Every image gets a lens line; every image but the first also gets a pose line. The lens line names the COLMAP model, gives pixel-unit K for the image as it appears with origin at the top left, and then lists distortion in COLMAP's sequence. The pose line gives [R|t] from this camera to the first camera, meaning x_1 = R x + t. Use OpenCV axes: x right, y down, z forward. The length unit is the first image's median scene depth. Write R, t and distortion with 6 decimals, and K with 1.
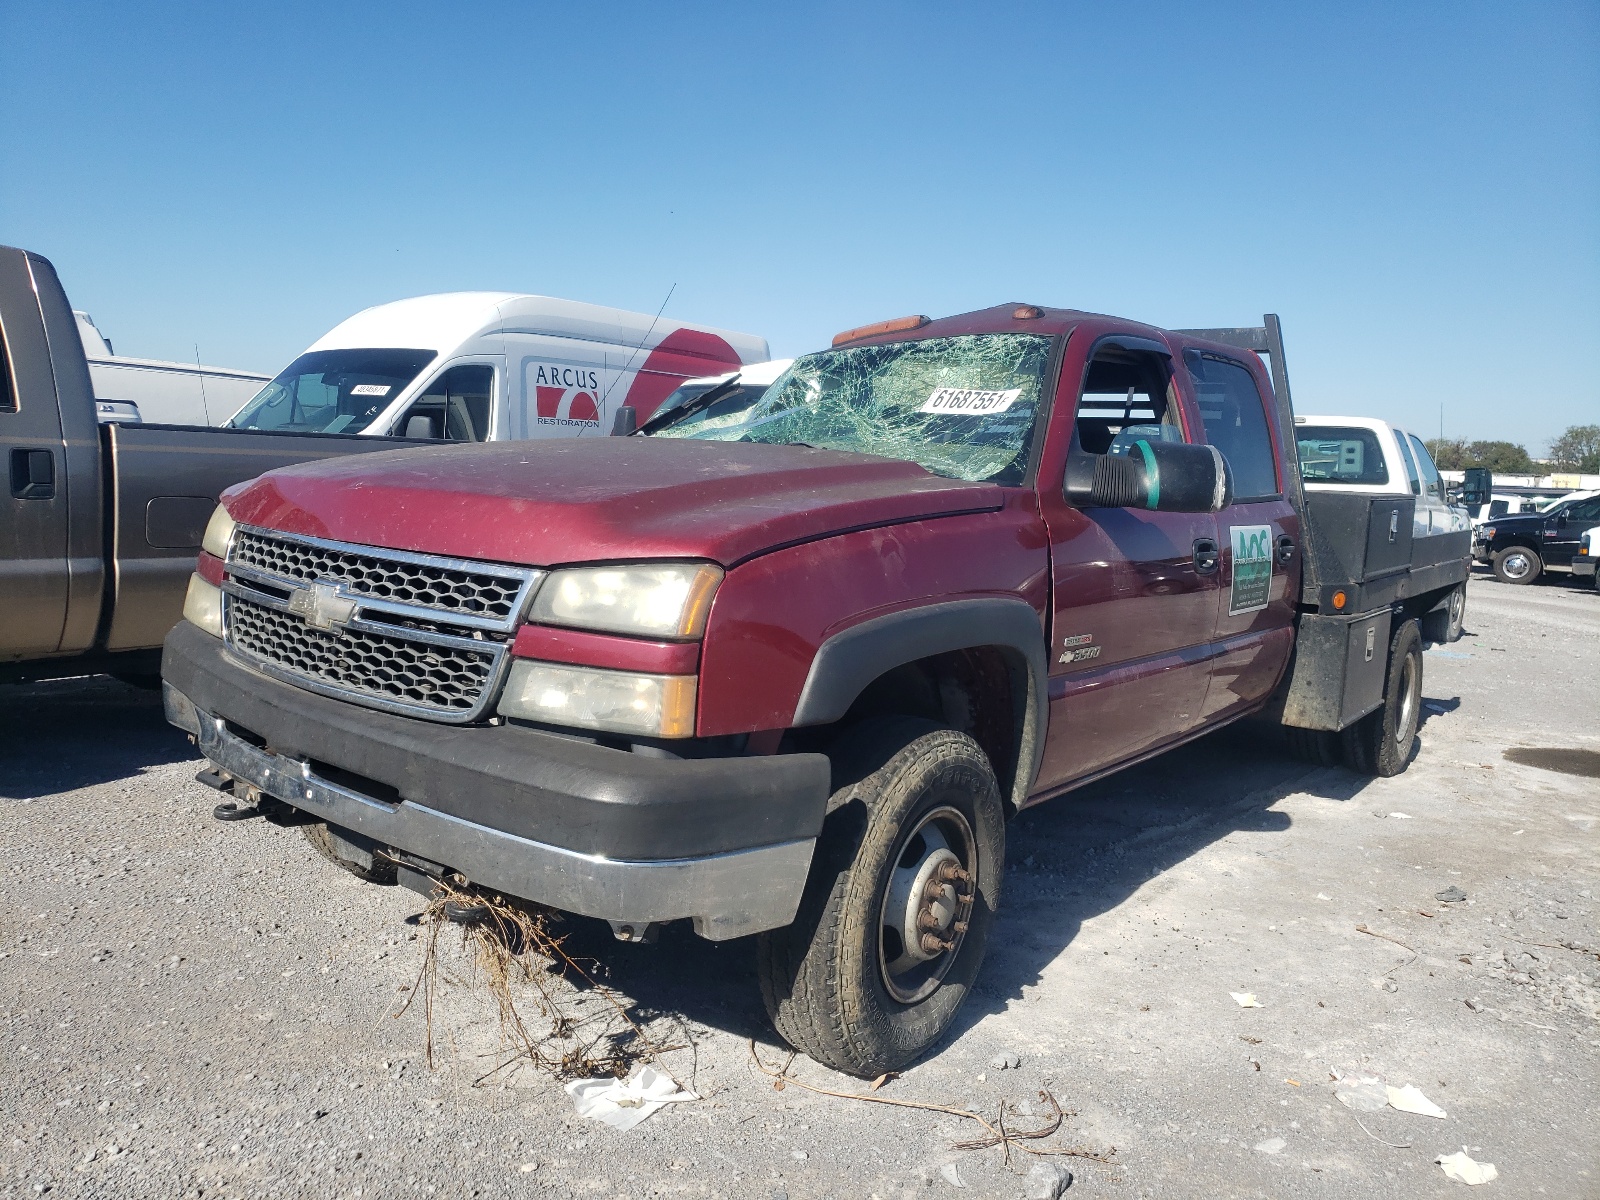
lens RADIAL K [[1239.2, 0, 800.0], [0, 1239.2, 600.0], [0, 0, 1]] dist [0.058357, -0.001185]
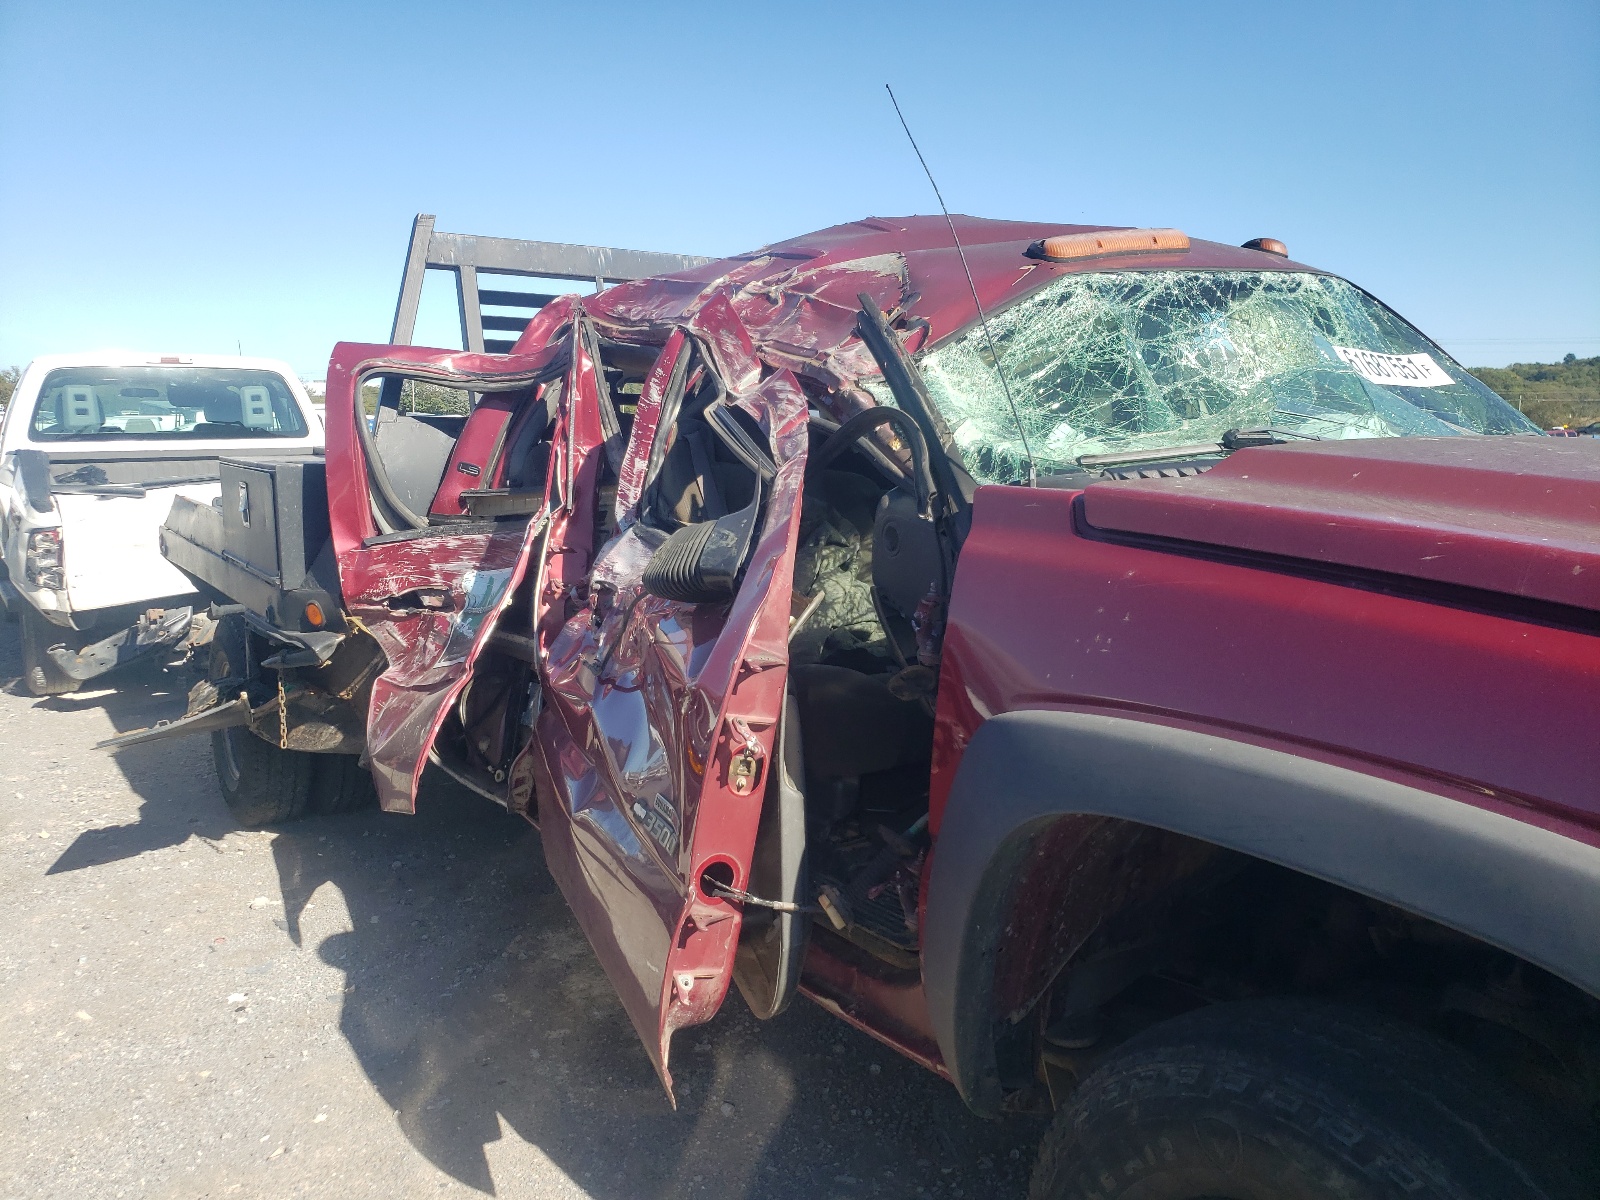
lens RADIAL K [[1211.4, 0, 797.7], [0, 1211.4, 629.6], [0, 0, 1]] dist [0.061253, -0.000232]
pose [[0.283865, -0.190761, 0.939697, -0.820031], [0.110535, 0.979987, 0.165549, -0.202814], [-0.952472, 0.056876, 0.299270, 1.357662]]
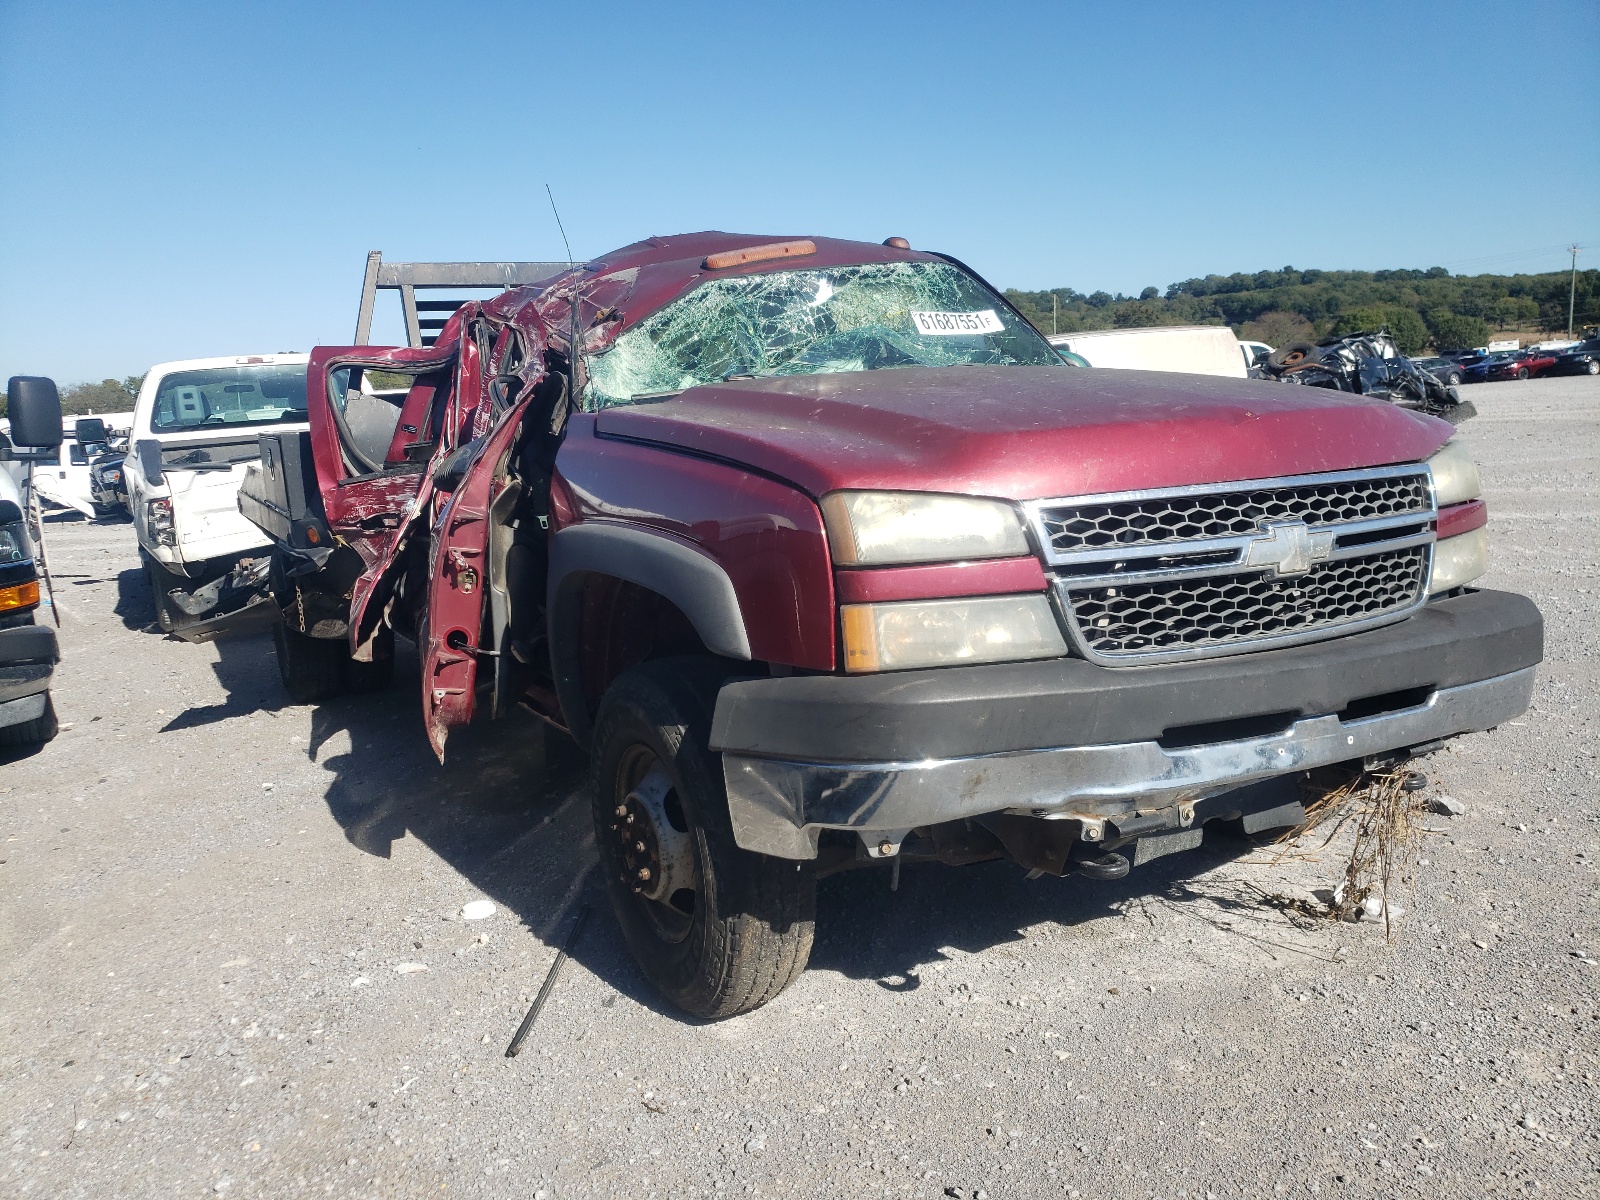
lens RADIAL K [[1234.8, 0, 805.8], [0, 1234.8, 615.4], [0, 0, 1]] dist [0.063791, 0.001245]
pose [[0.369544, -0.227005, 0.901058, -1.176552], [0.175217, 0.969328, 0.172345, -0.146530], [-0.912544, 0.094192, 0.397984, 0.851371]]
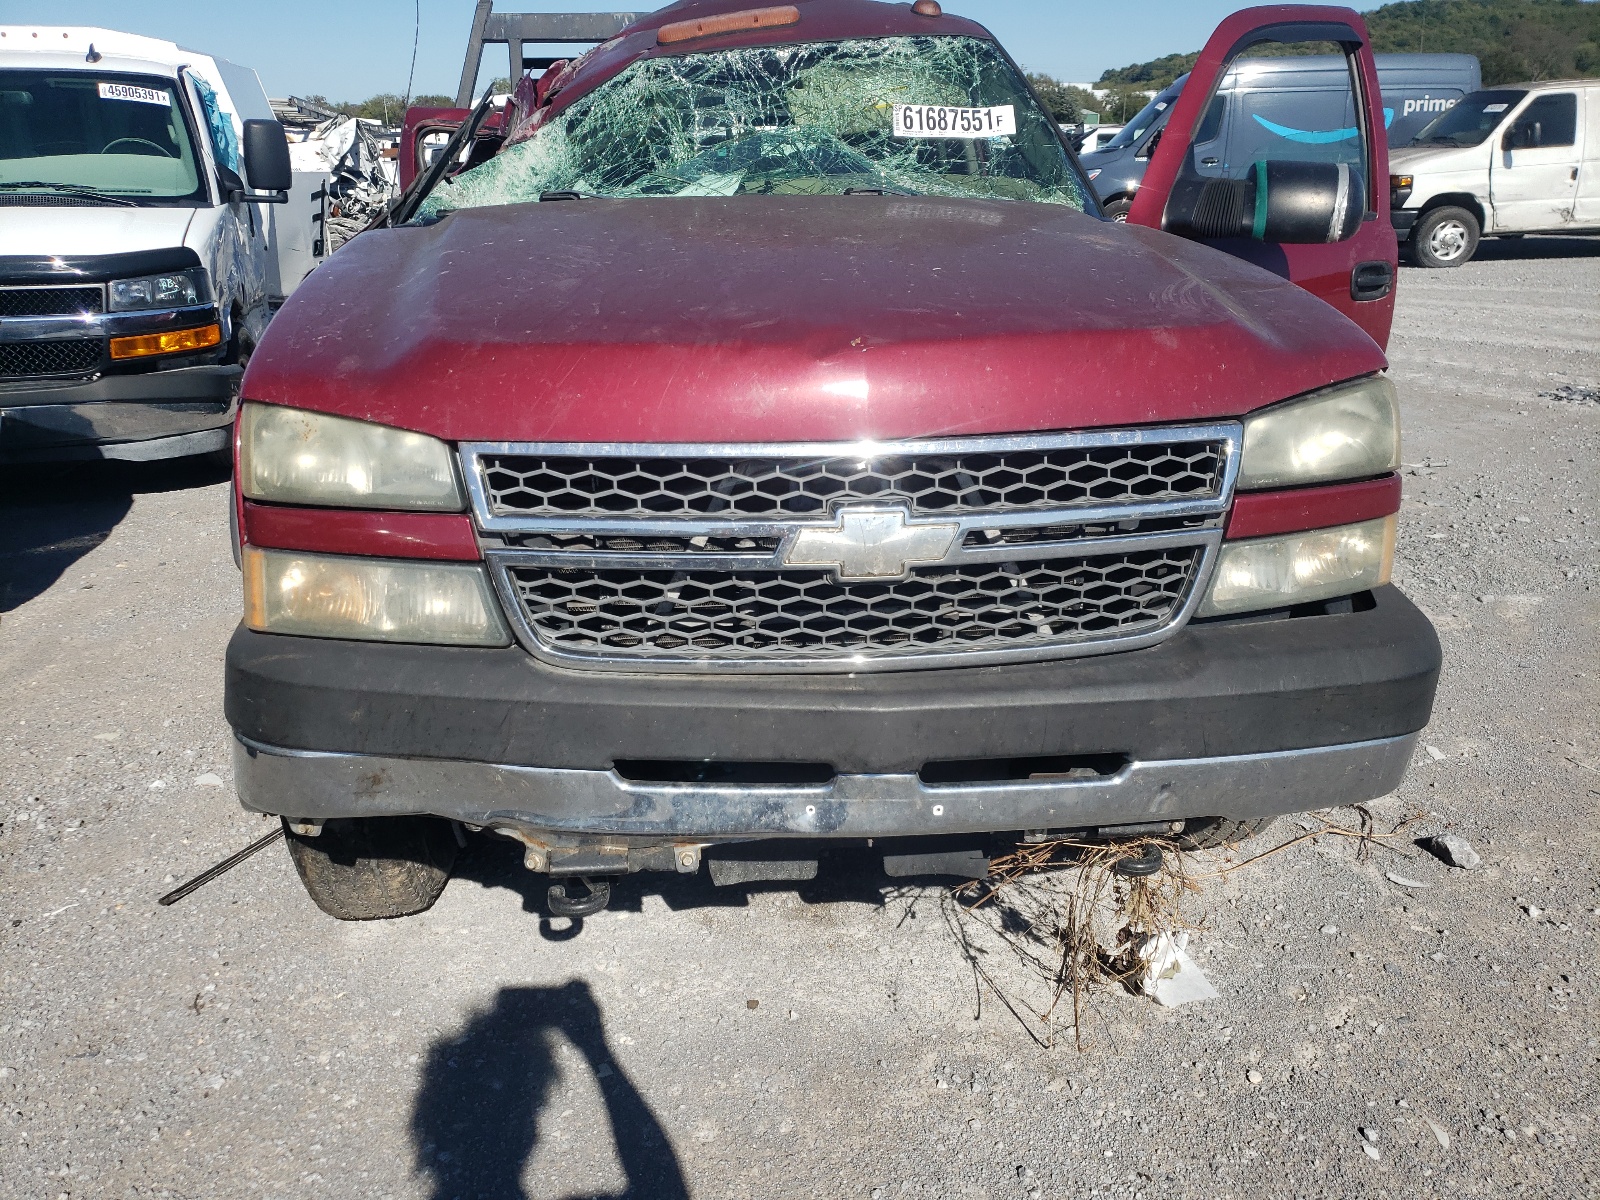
lens RADIAL K [[1239.2, 0, 800.0], [0, 1239.2, 600.0], [0, 0, 1]] dist [0.058357, -0.001185]
pose [[0.693710, -0.300359, 0.654638, -0.738990], [0.125429, 0.945389, 0.300844, -0.145594], [-0.709249, -0.126588, 0.693499, 0.514853]]
